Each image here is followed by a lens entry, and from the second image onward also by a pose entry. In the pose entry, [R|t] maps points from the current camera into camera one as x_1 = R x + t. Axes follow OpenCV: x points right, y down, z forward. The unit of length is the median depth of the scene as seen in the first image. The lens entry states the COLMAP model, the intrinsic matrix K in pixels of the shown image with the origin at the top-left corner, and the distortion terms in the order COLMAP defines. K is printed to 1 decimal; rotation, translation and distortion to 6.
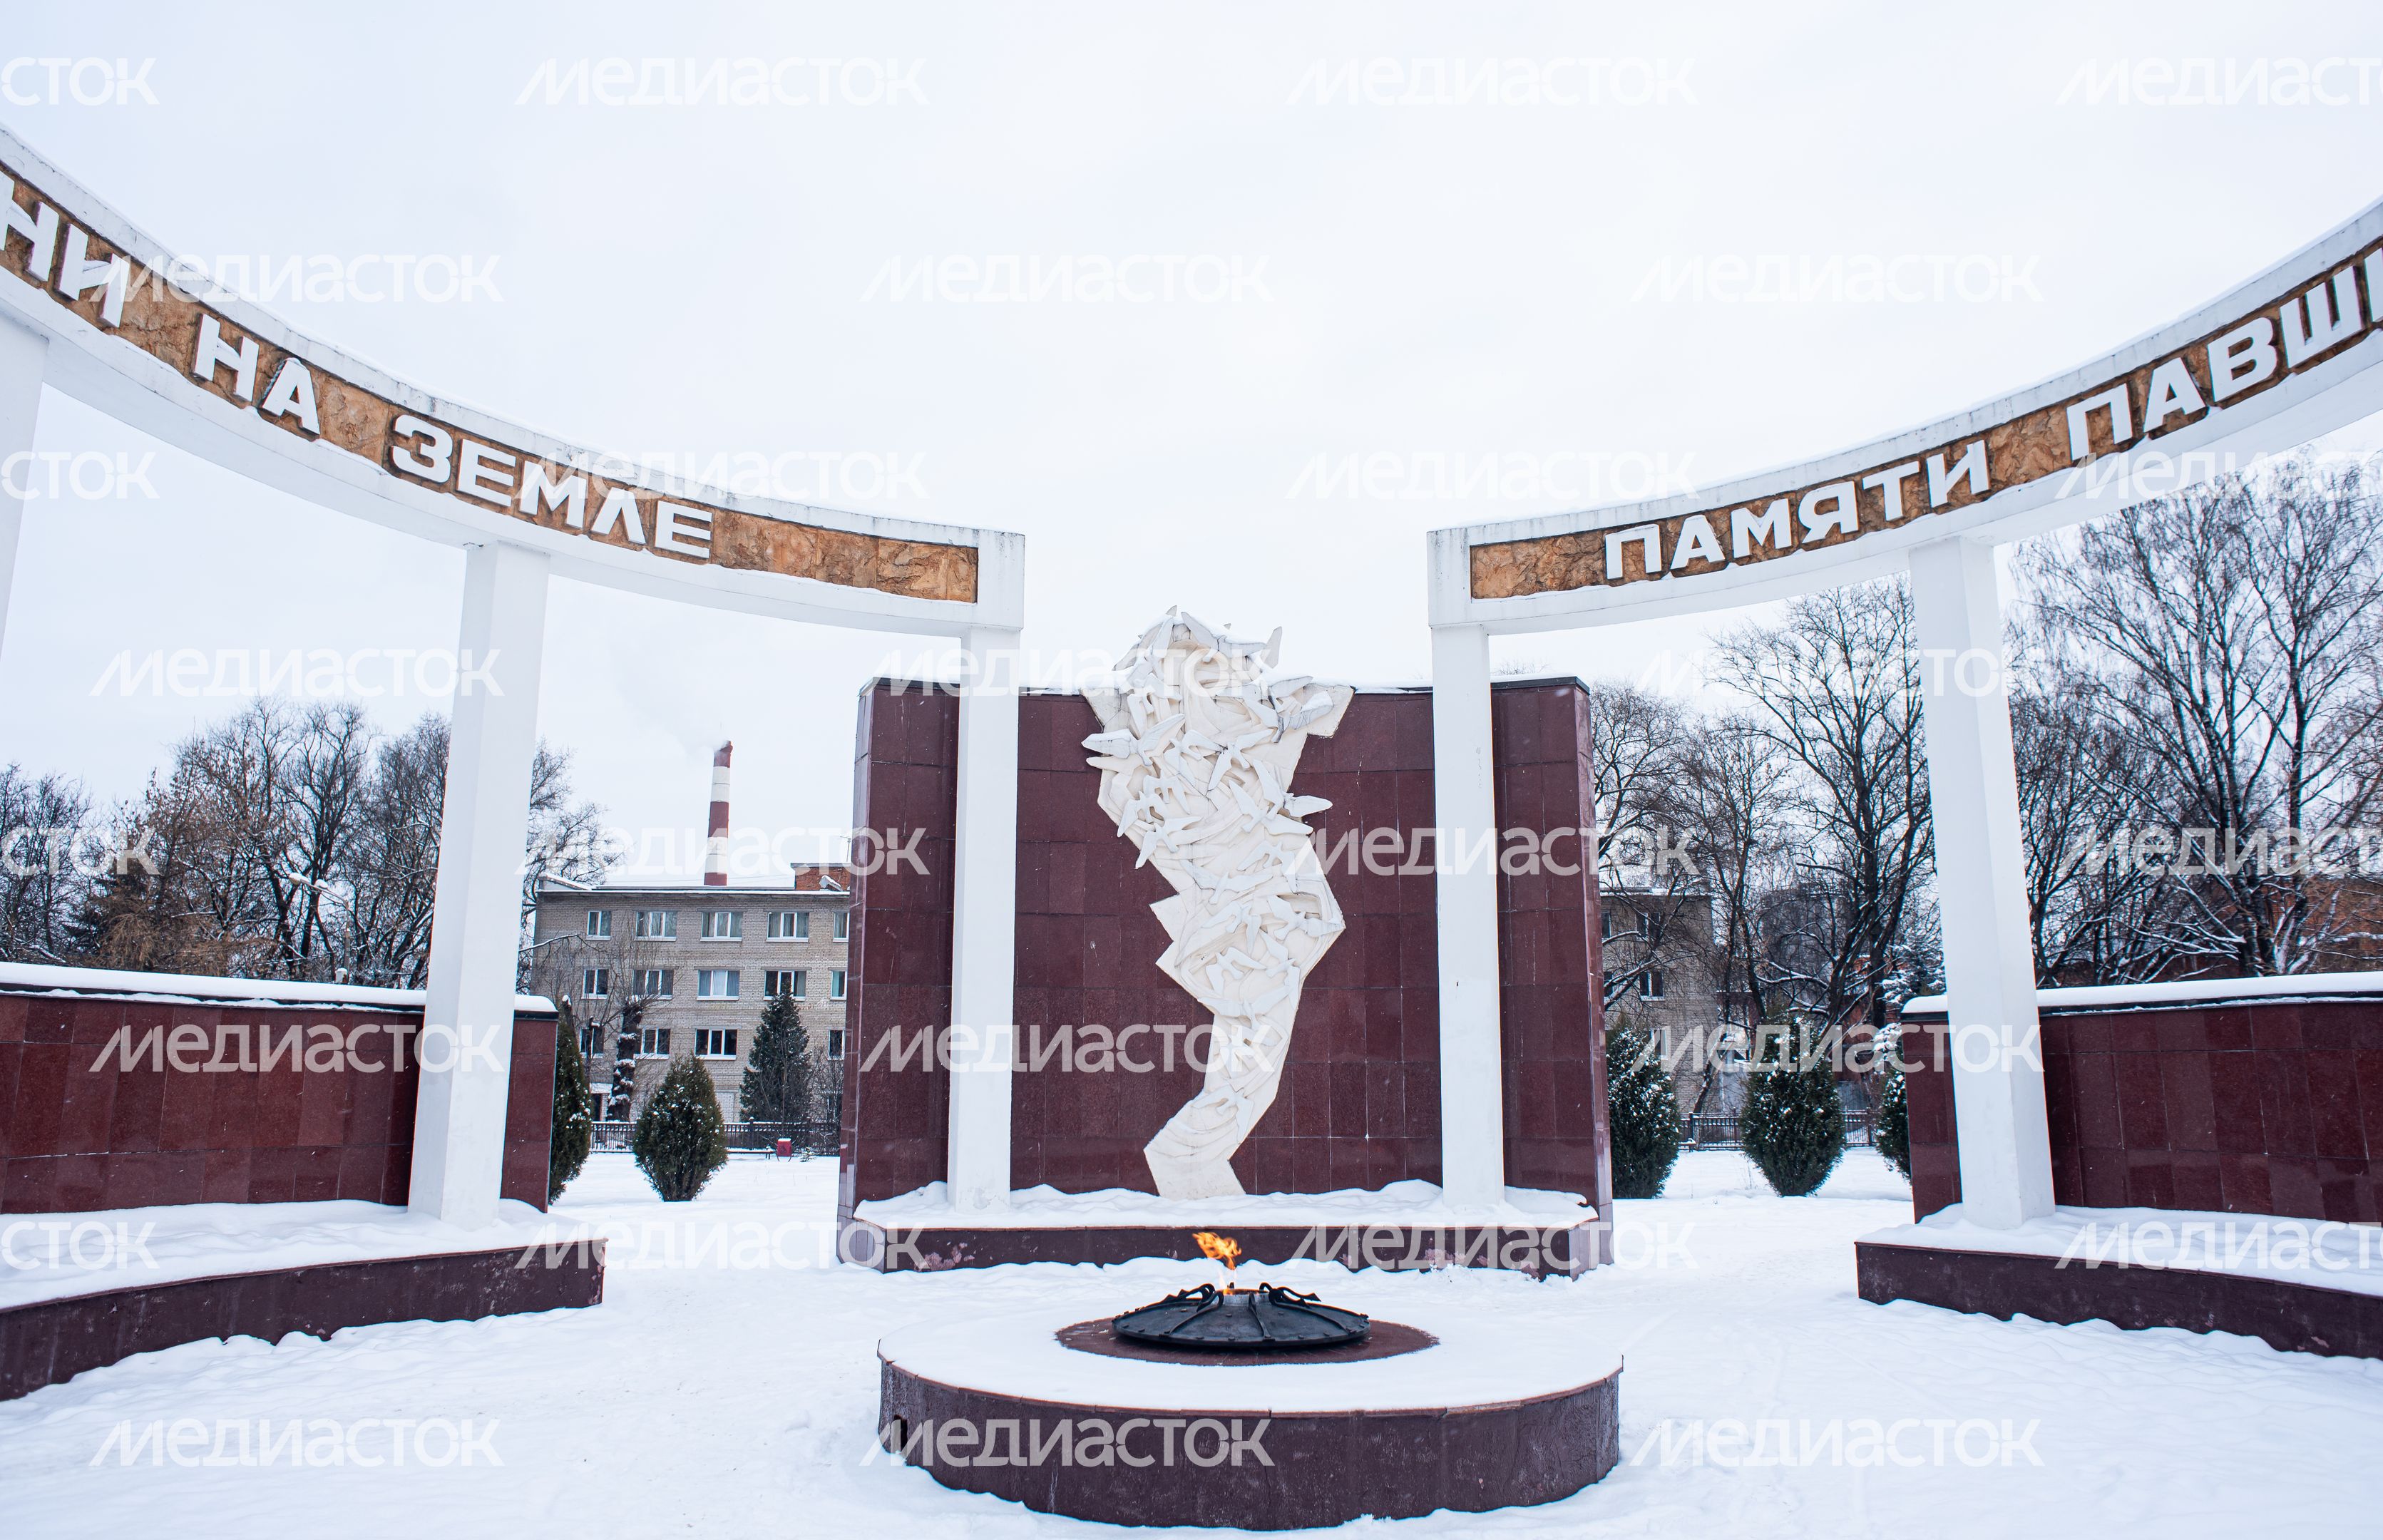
lens RADIAL K [[1663.4, 0, 1194.5], [0, 1663.4, 731.4], [0, 0, 1]] dist [-0.090421, 0.079132]
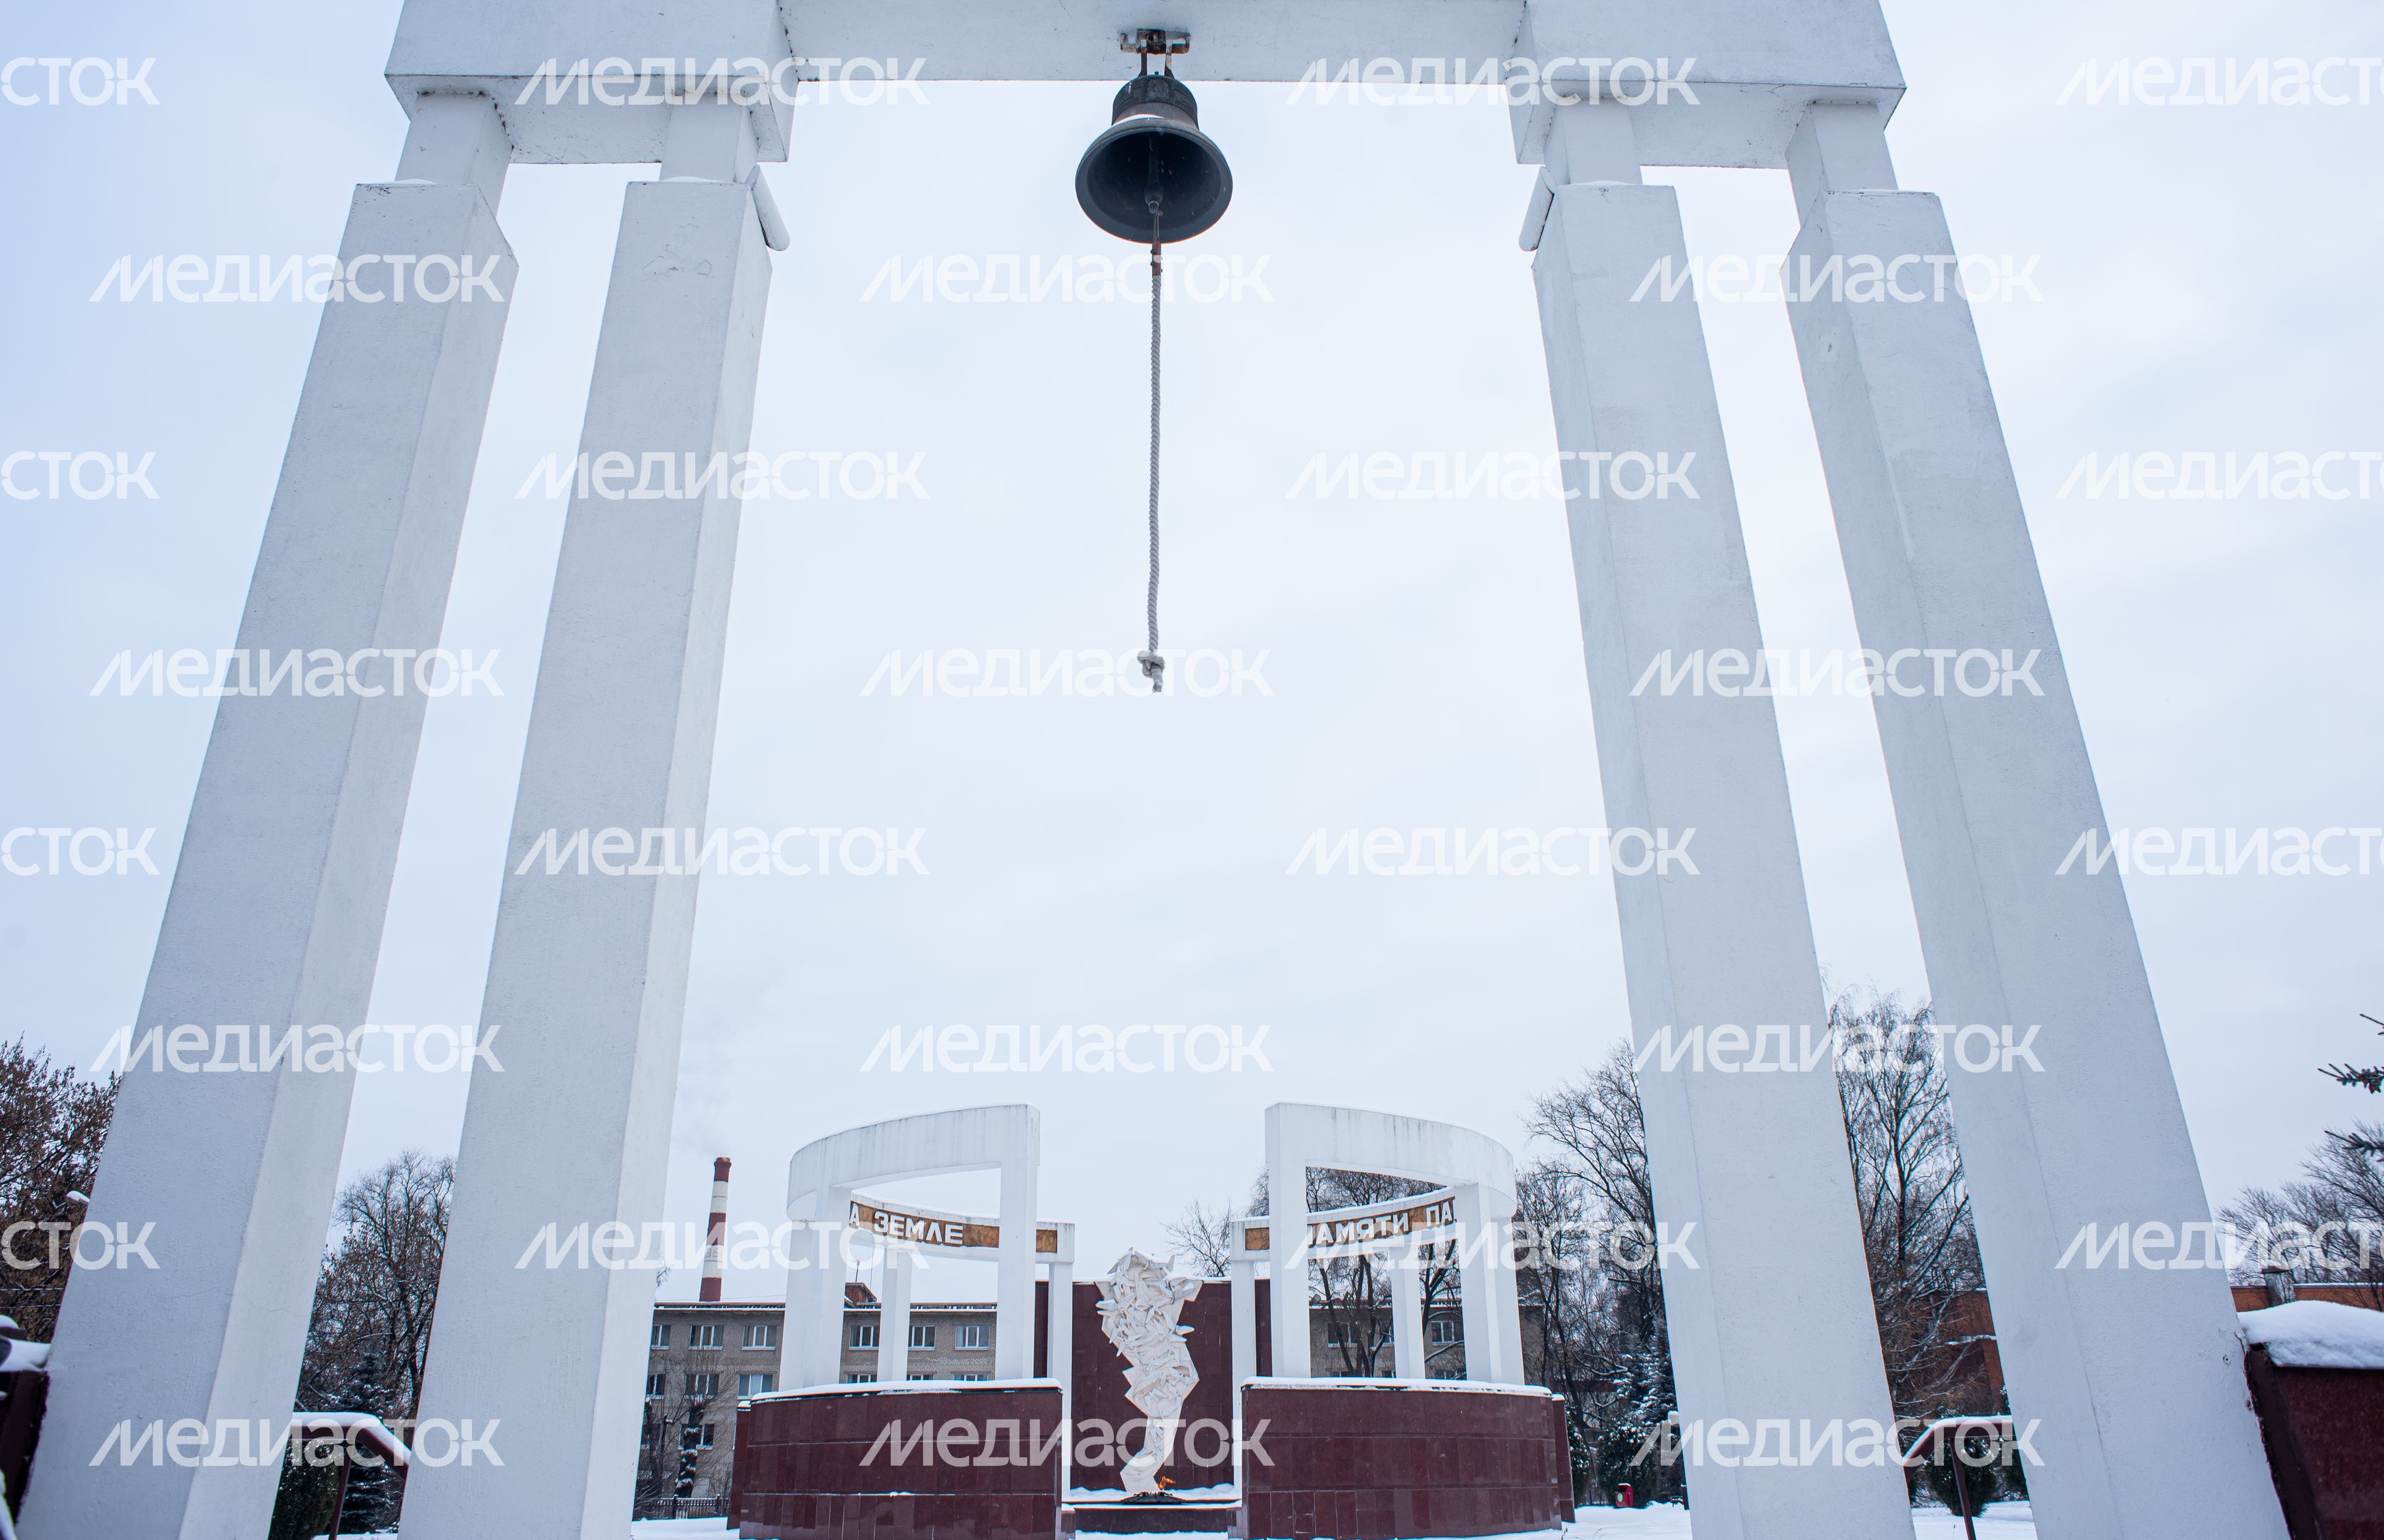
lens RADIAL K [[1536.9, 0, 1180.3], [0, 1536.9, 805.1], [0, 0, 1]] dist [-0.072063, 0.052530]
pose [[0.999583, 0.001466, 0.028834, -0.006863], [0.004479, 0.978744, -0.205037, -0.271676], [-0.028521, 0.205081, 0.978329, -1.490890]]
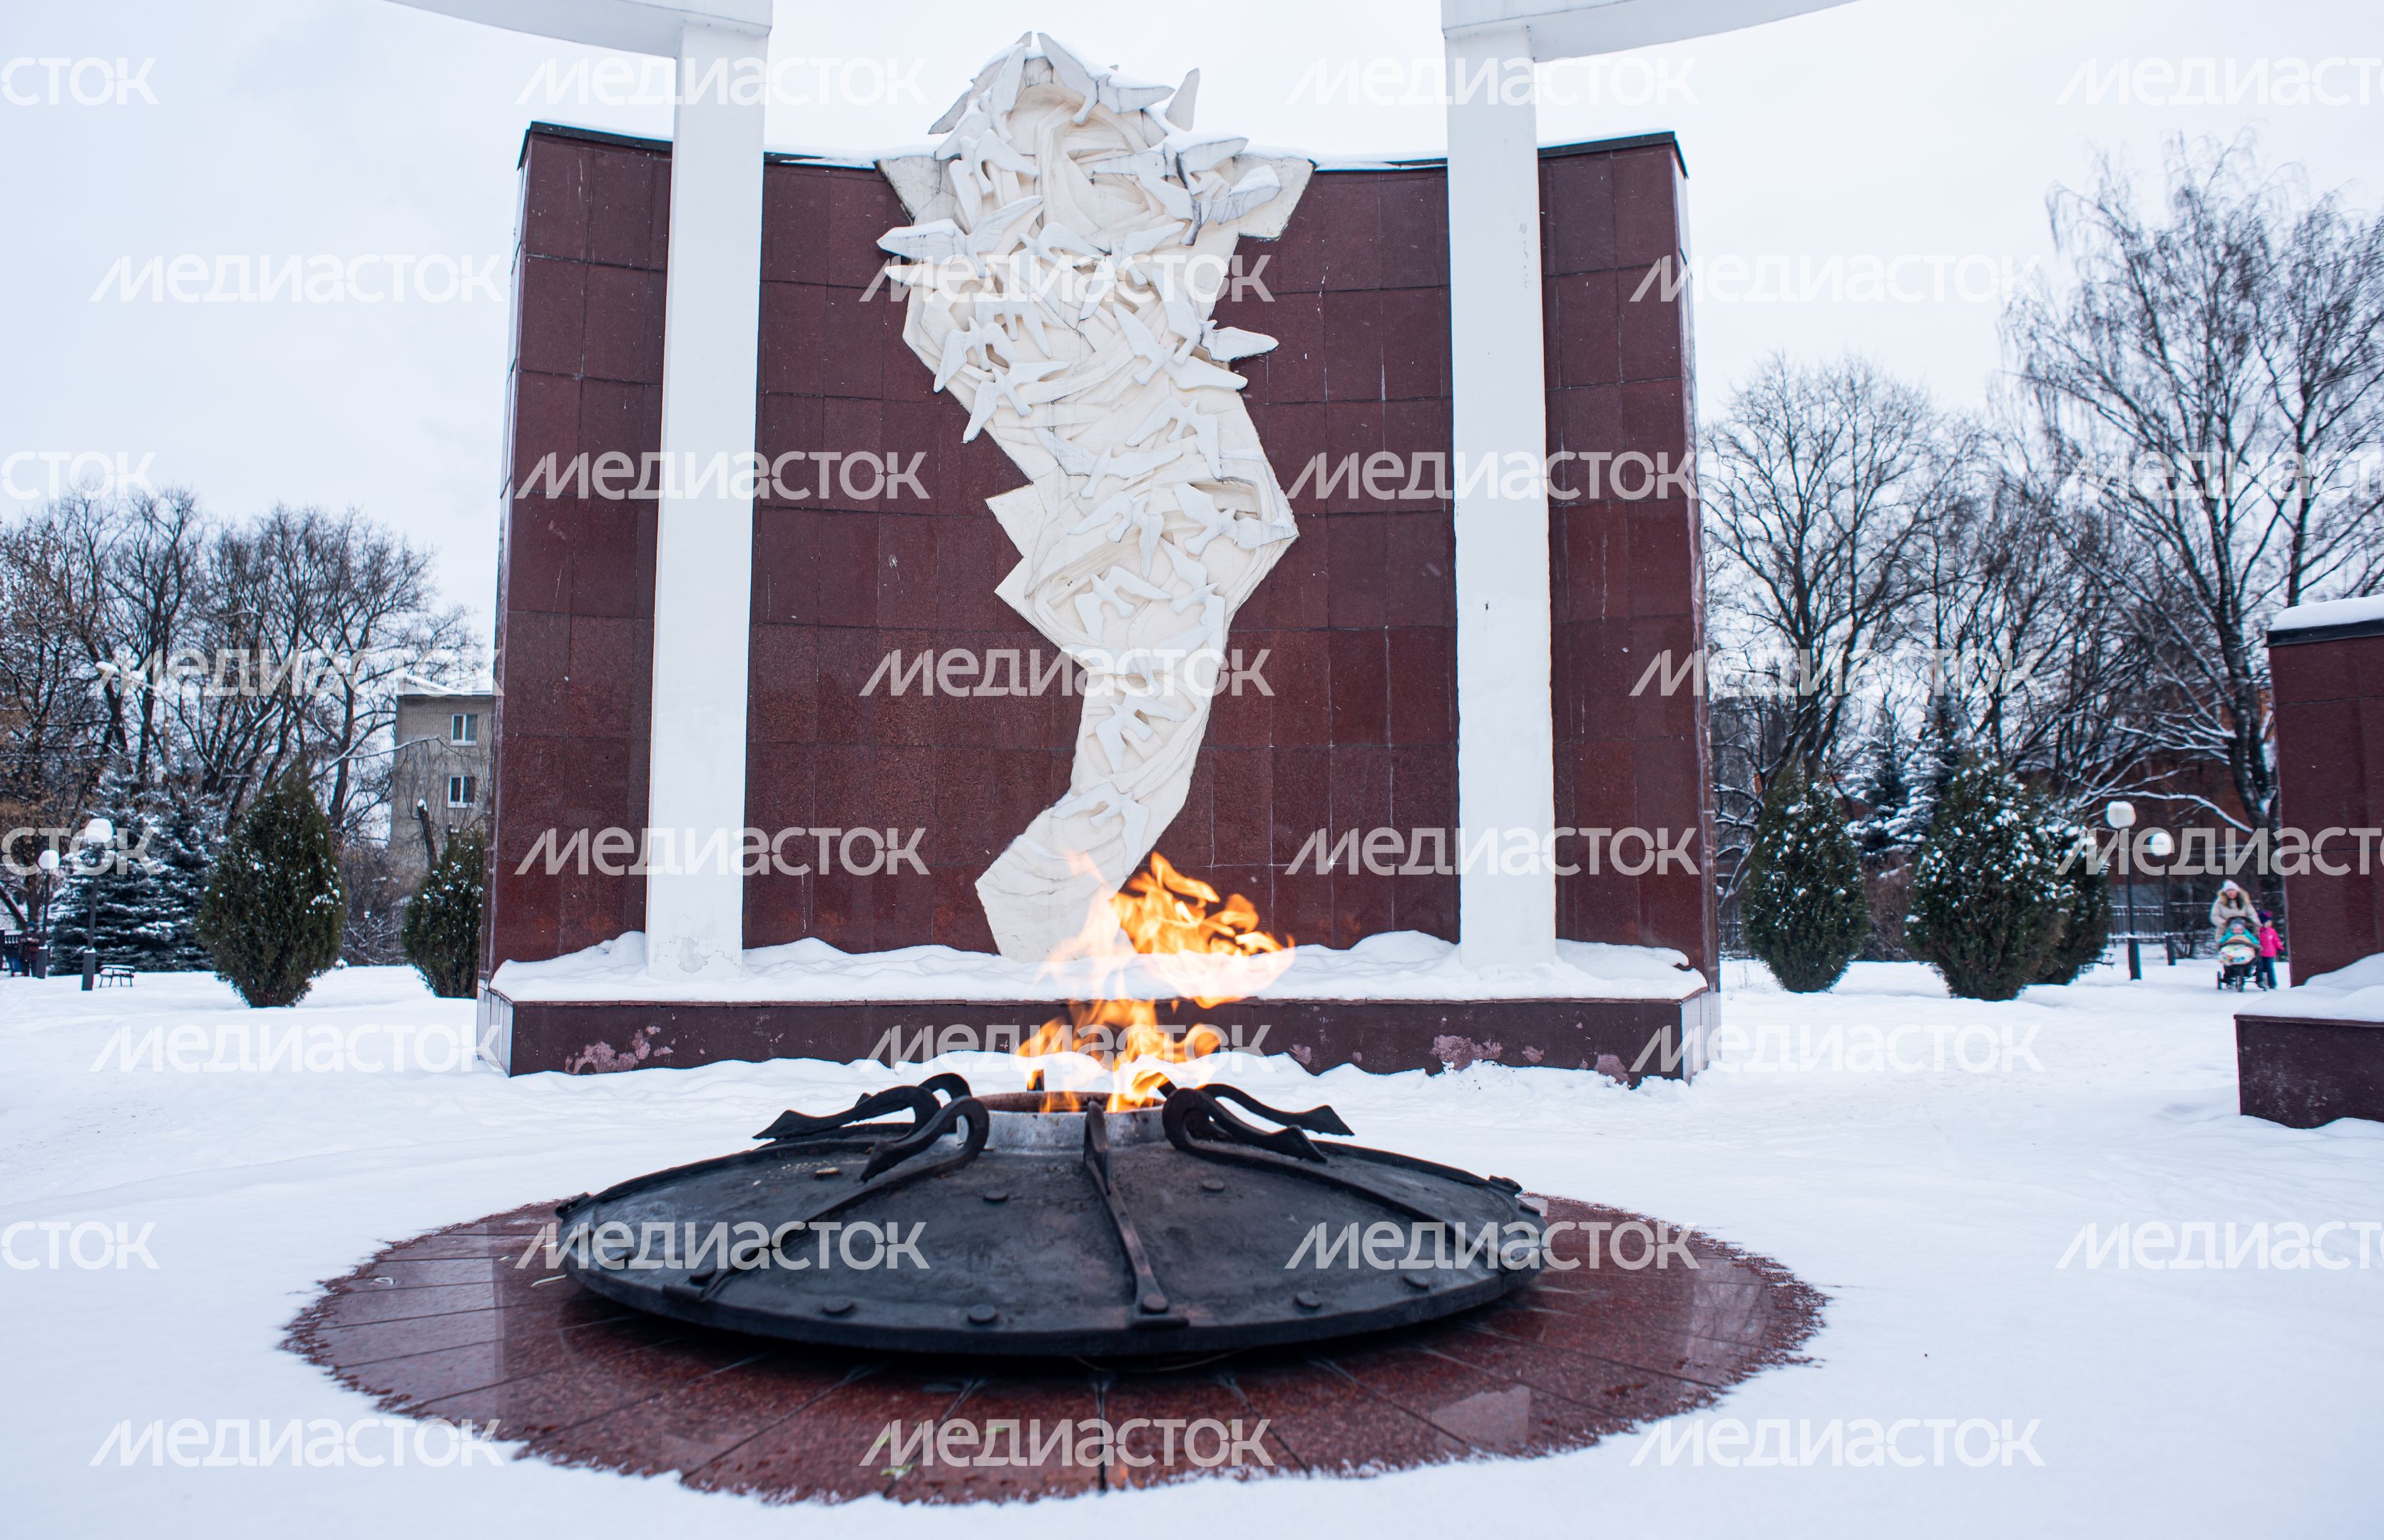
lens RADIAL K [[1669.0, 0, 1148.9], [0, 1669.0, 726.0], [0, 0, 1]] dist [-0.090826, 0.073828]
pose [[0.999620, 0.002223, 0.027471, 0.017943], [-0.004988, 0.994874, 0.100997, 0.129066], [-0.027105, -0.101095, 0.994507, 0.377478]]
